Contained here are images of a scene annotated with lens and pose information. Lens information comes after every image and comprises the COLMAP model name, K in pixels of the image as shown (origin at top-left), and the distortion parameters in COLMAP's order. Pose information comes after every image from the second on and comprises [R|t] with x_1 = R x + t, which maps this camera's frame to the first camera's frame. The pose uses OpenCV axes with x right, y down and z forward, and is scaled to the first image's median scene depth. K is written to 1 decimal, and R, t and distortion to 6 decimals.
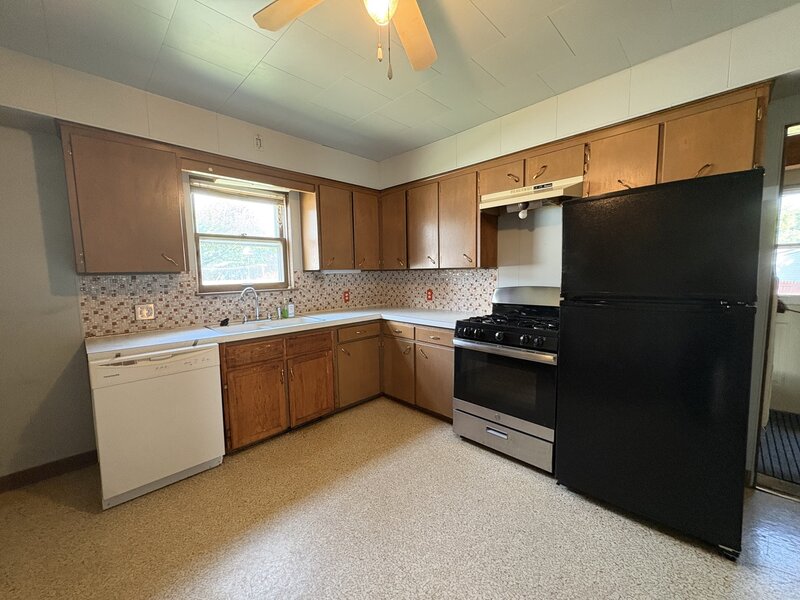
lens RADIAL K [[320.8, 0, 400.8], [0, 320.8, 301.7], [0, 0, 1]] dist [0.003499, 0.000694]
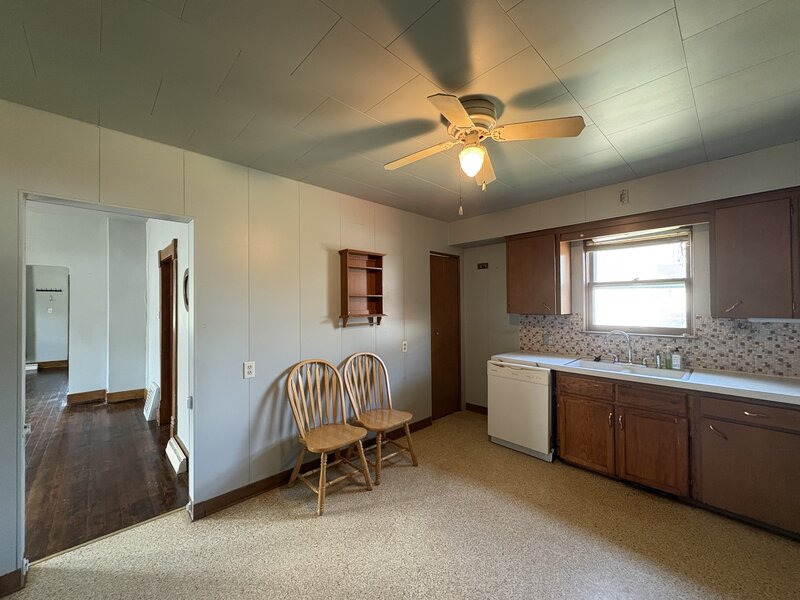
lens RADIAL K [[320.8, 0, 399.9], [0, 320.8, 301.0], [0, 0, 1]] dist [0.003499, 0.000694]
pose [[-0.020255, 0.009520, -0.999750, 0.581067], [-0.087055, 0.996140, 0.011249, -0.086224], [0.995998, 0.087261, -0.019348, 0.271959]]
